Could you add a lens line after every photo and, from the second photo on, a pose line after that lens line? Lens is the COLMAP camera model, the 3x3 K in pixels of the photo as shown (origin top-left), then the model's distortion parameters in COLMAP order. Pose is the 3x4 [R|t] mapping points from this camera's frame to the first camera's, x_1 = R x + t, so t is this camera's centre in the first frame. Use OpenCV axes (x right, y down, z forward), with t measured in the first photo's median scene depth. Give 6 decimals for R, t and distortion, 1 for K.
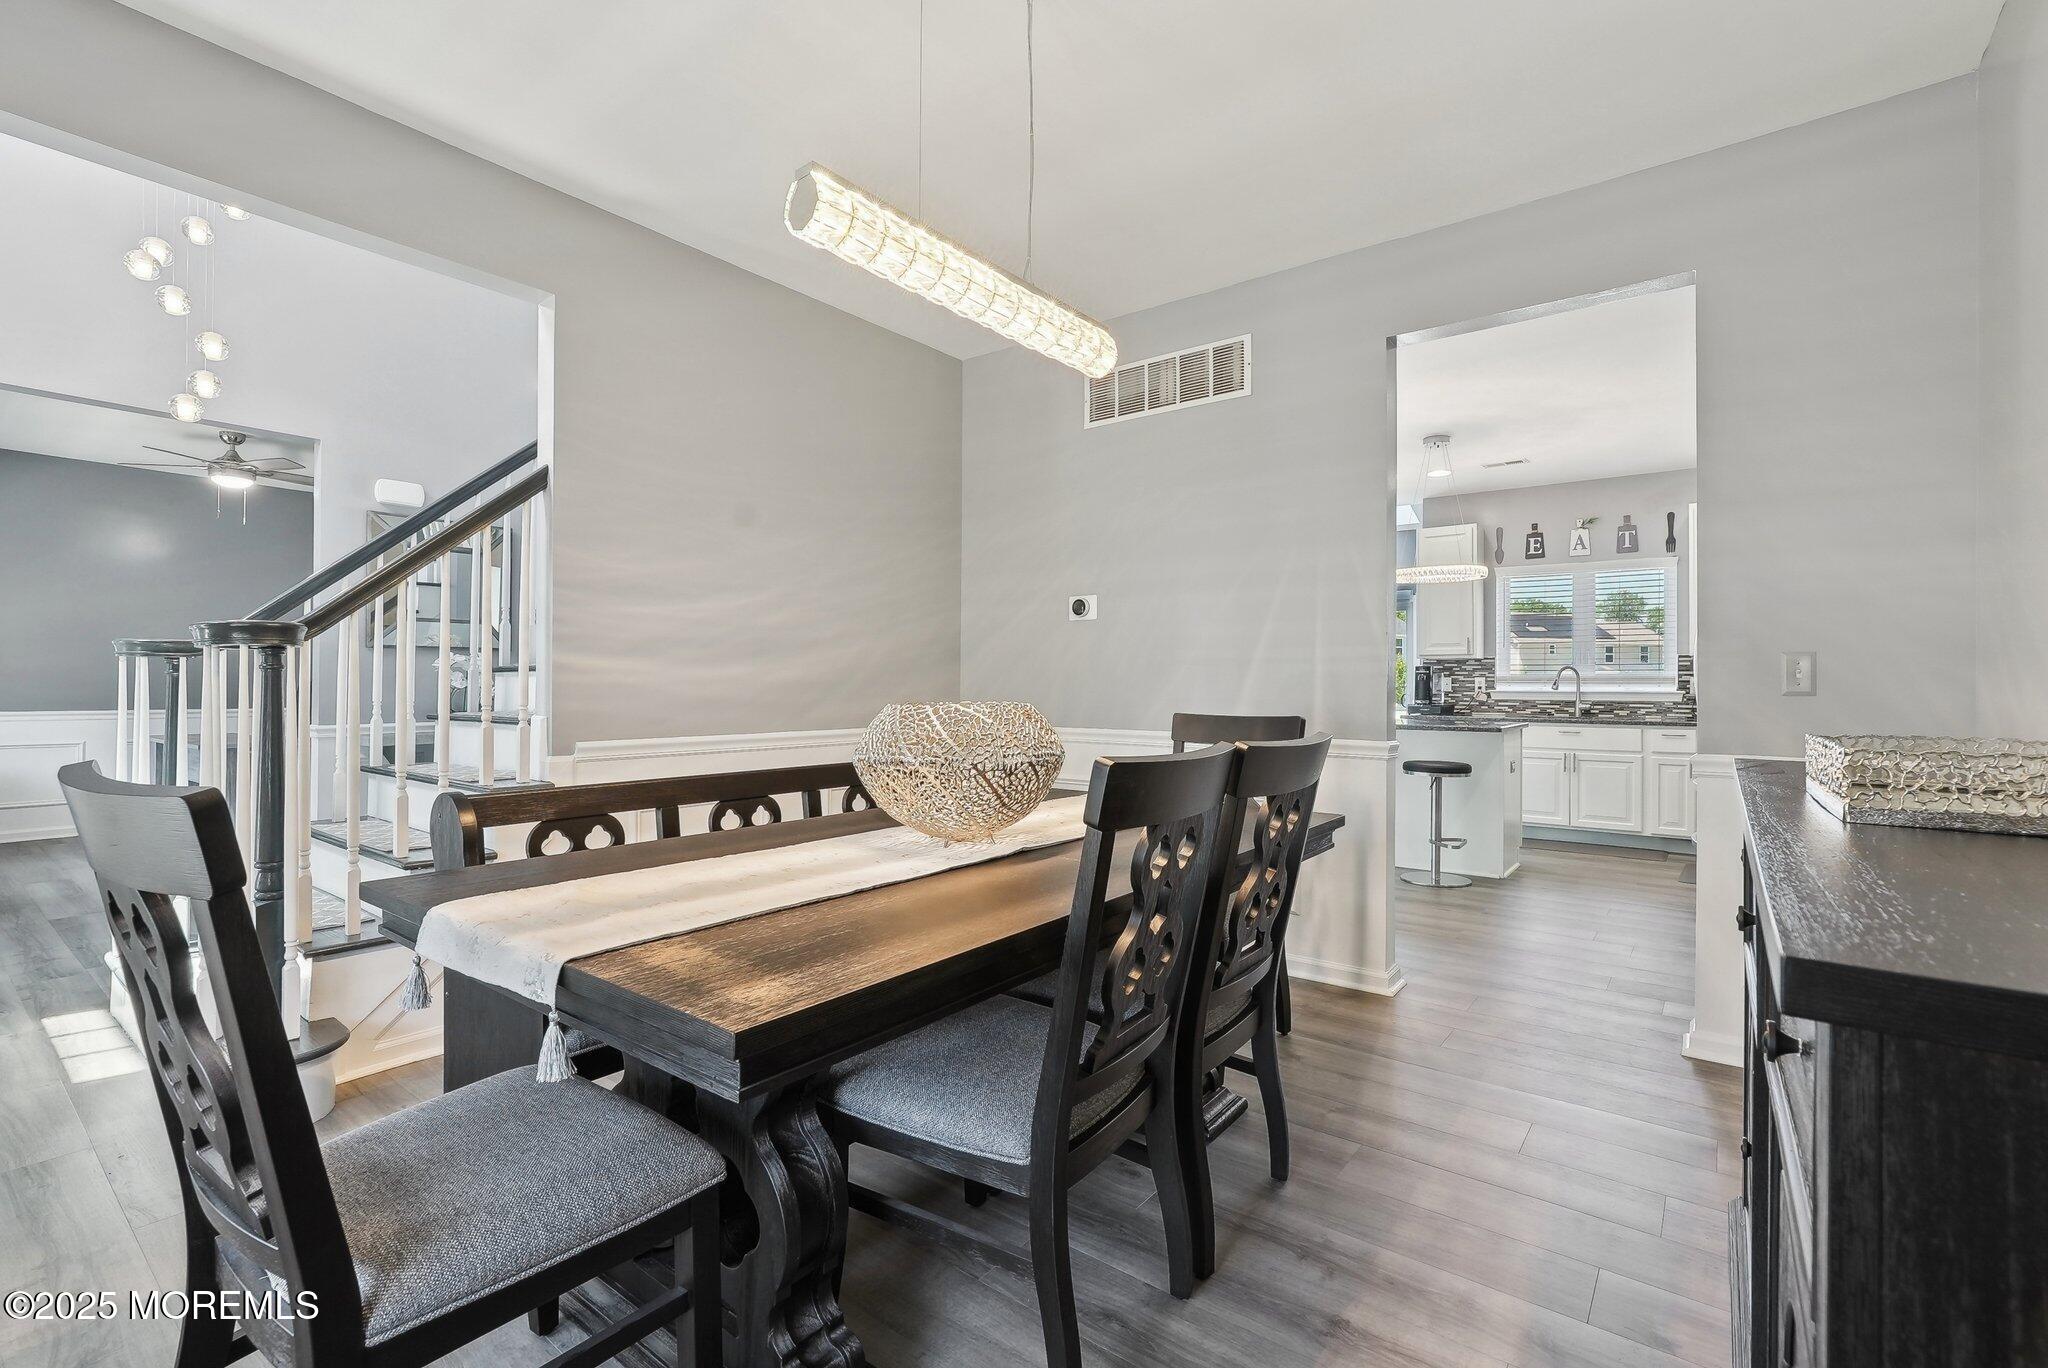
lens RADIAL K [[910.2, 0, 1029.1], [0, 910.2, 682.0], [0, 0, 1]] dist [-0.013582, 0.006453]
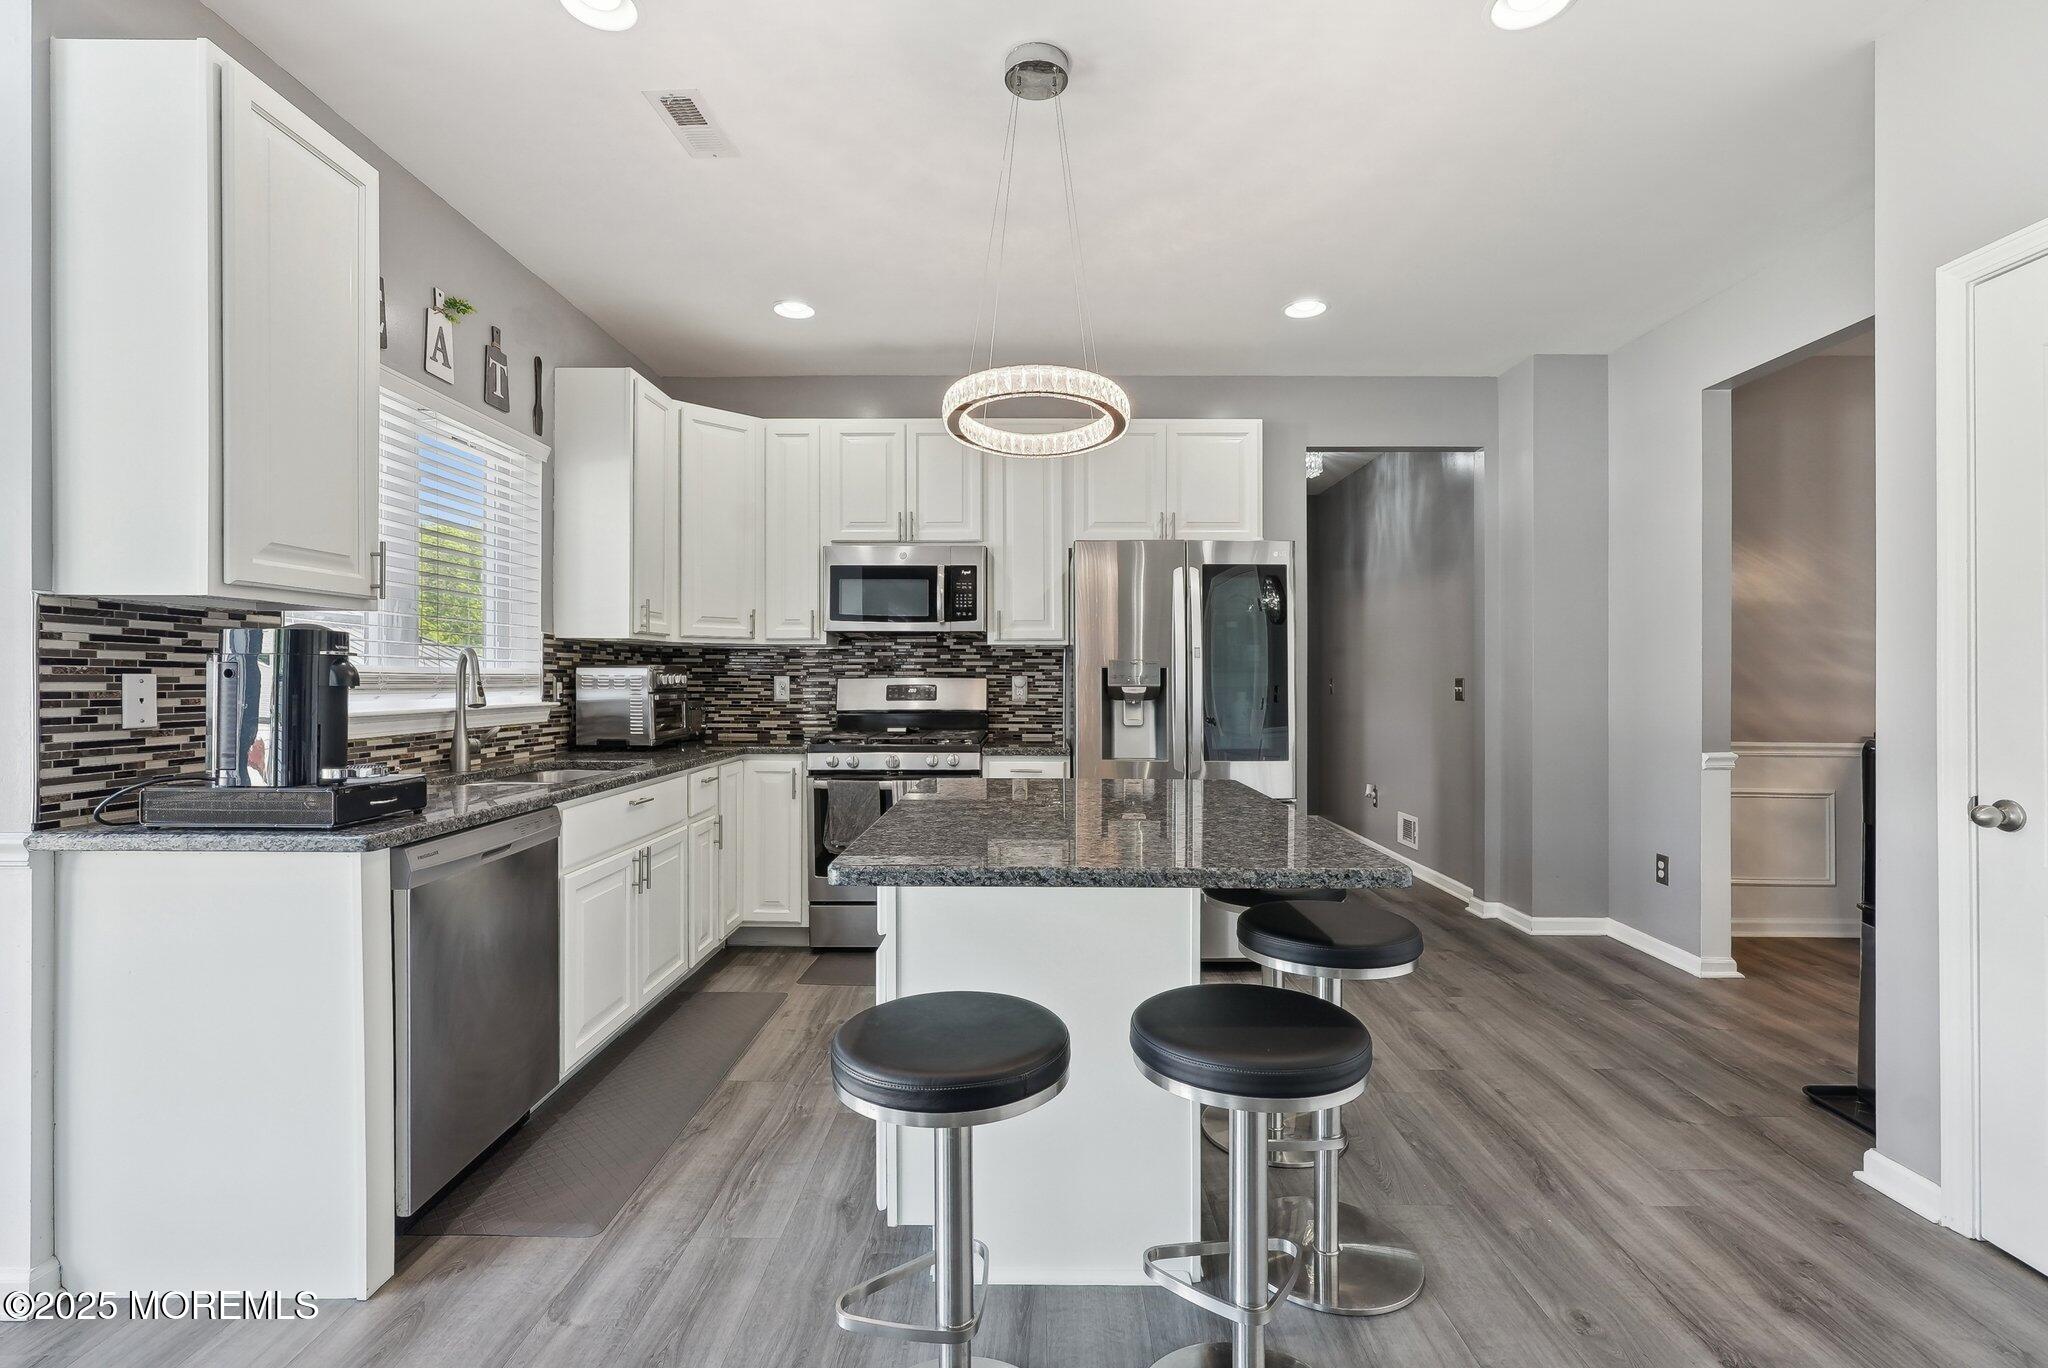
lens RADIAL K [[910.2, 0, 1033.1], [0, 910.2, 683.2], [0, 0, 1]] dist [-0.013582, 0.006453]
pose [[-0.611046, -0.011171, 0.791516, 0.117445], [-0.008648, 0.999935, 0.007436, -0.006858], [-0.791548, -0.002301, -0.611103, 1.026559]]
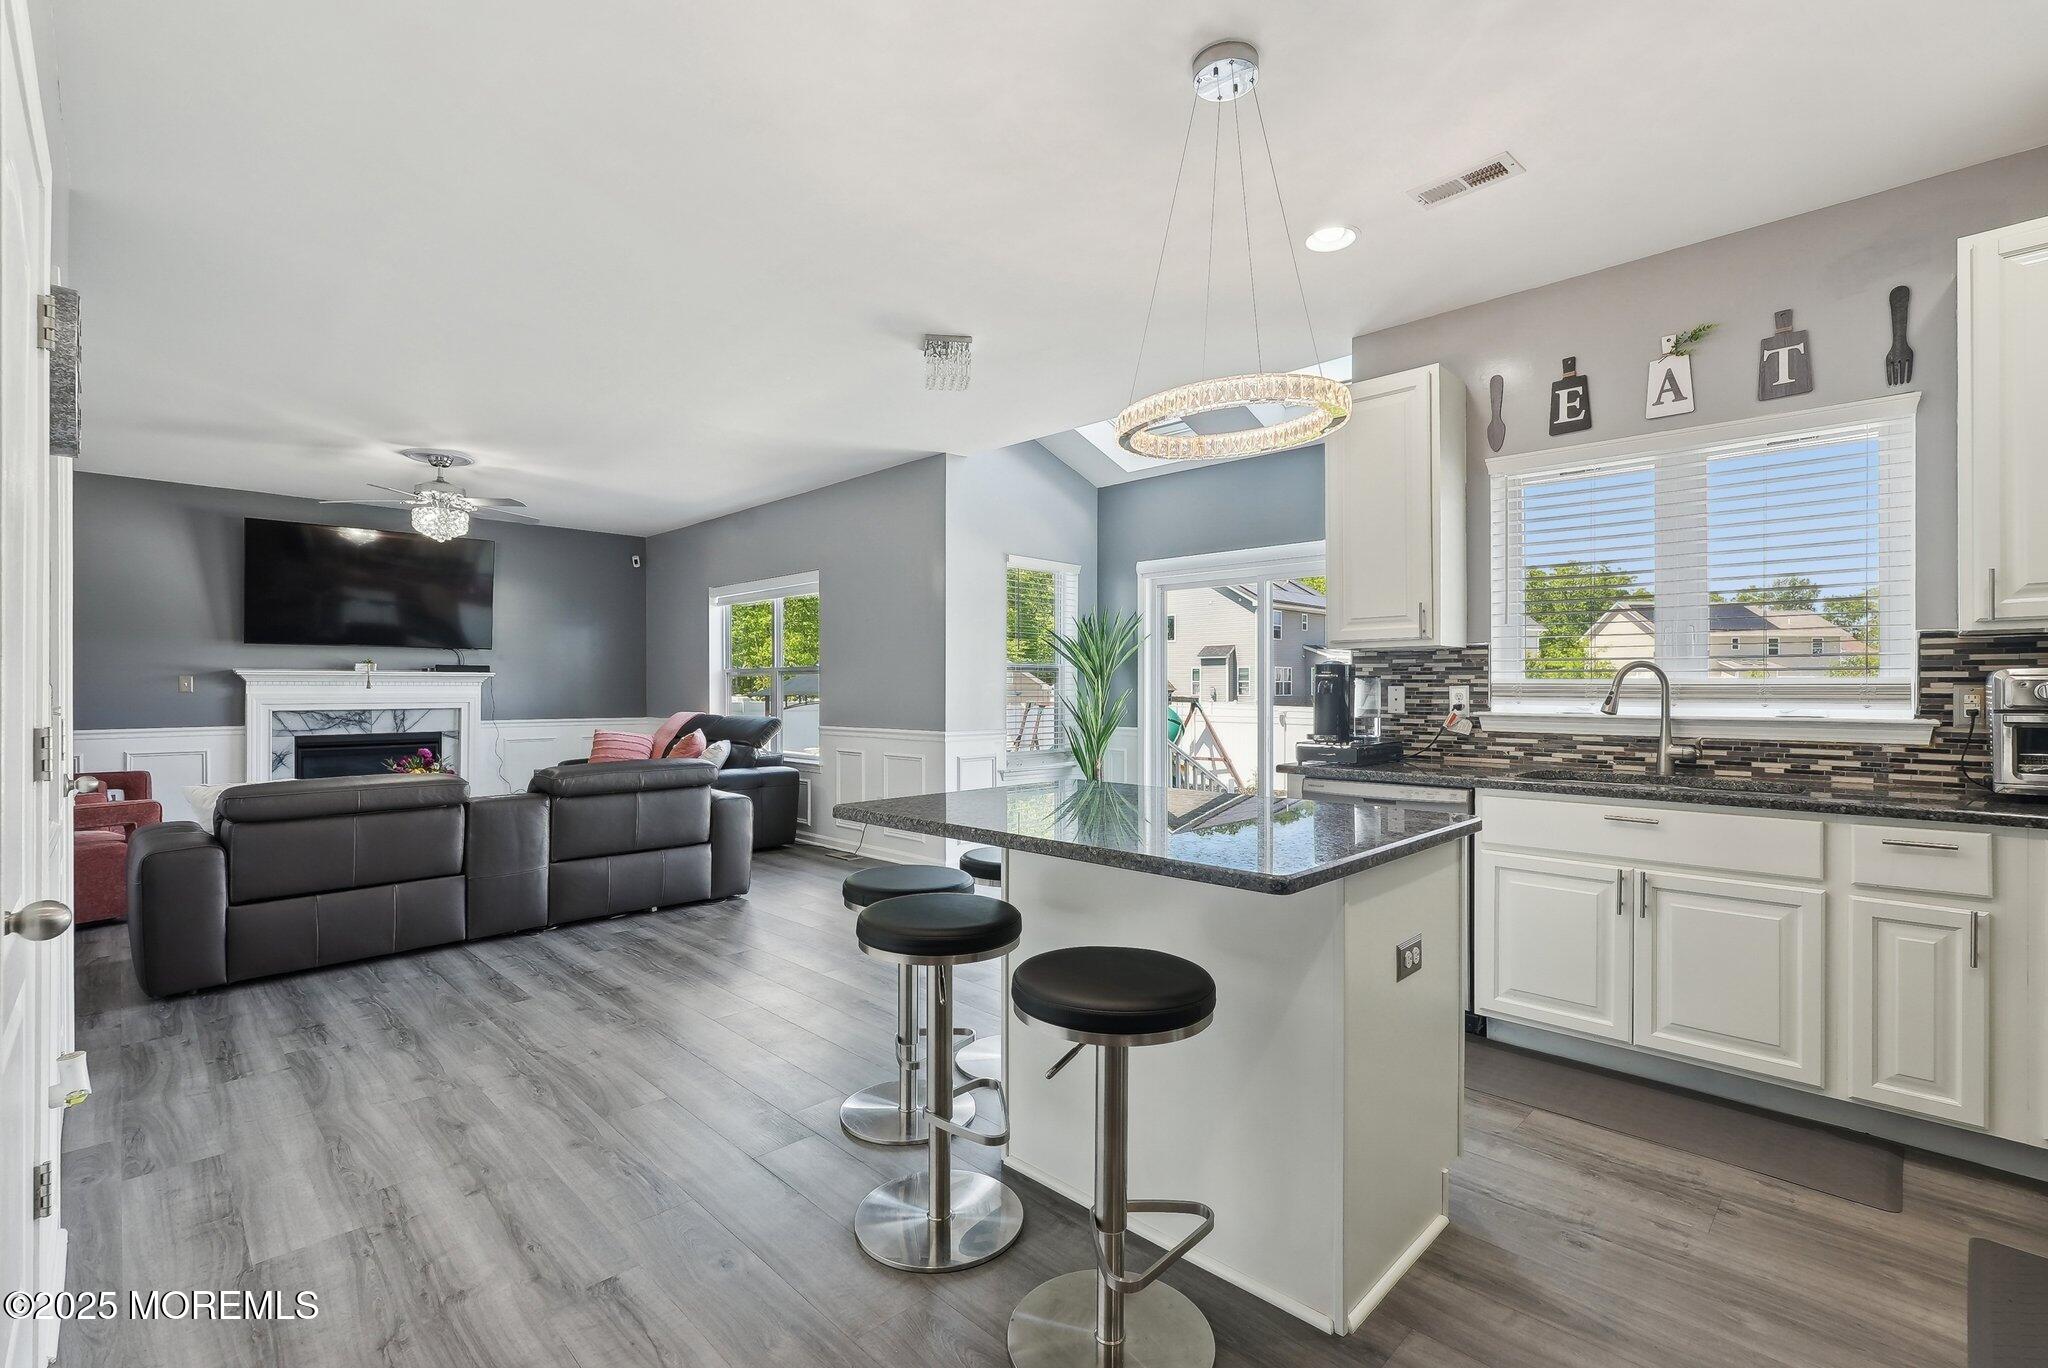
lens RADIAL K [[910.2, 0, 1026.7], [0, 910.2, 689.0], [0, 0, 1]] dist [-0.013582, 0.006453]
pose [[0.992347, -0.006464, -0.123312, 0.341299], [0.007322, 0.999952, 0.006508, -0.008763], [0.123264, -0.007361, 0.992347, 0.507577]]
